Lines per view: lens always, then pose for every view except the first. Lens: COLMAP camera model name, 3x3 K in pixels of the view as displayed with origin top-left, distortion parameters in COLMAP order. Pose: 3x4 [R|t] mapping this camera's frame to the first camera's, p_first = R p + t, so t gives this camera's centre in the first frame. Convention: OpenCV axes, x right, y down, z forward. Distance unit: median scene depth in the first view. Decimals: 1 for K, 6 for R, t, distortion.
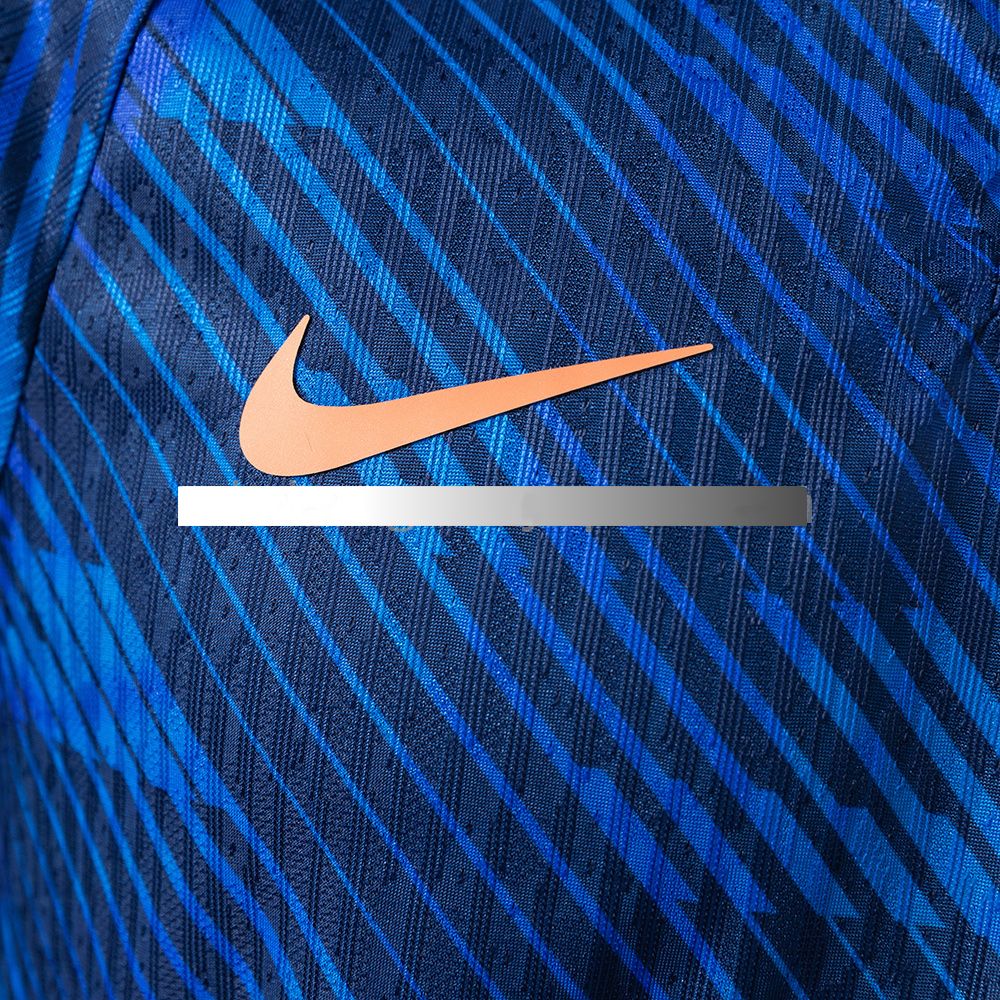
lens RADIAL K [[2428.7, 0, 499.1], [0, 2428.7, 500.8], [0, 0, 1]] dist [-0.081831, 0.000000]
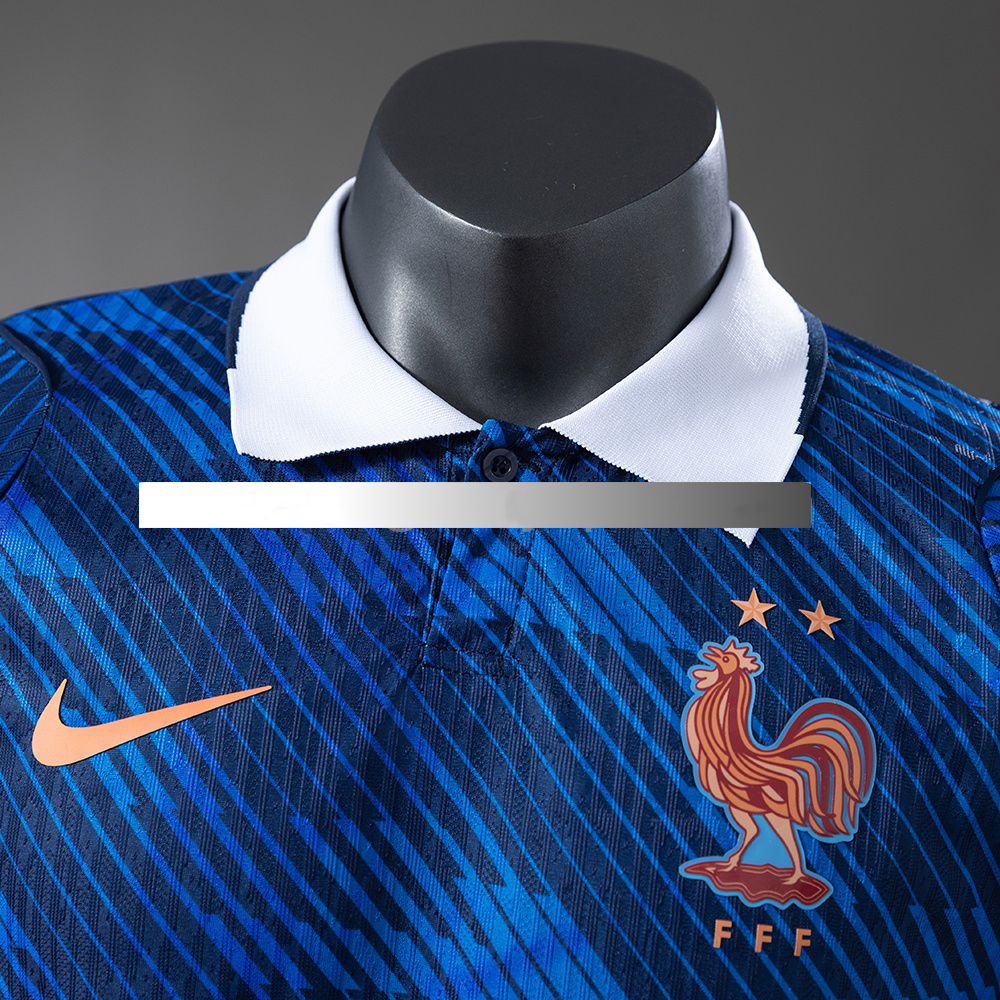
lens RADIAL K [[2063.9, 0, 507.6], [0, 2063.9, 499.3], [0, 0, 1]] dist [0.018222, 0.000000]
pose [[0.998783, -0.049266, -0.002141, 0.281060], [0.048668, 0.991791, -0.118242, -0.009011], [0.007949, 0.117994, 0.992983, -0.620316]]
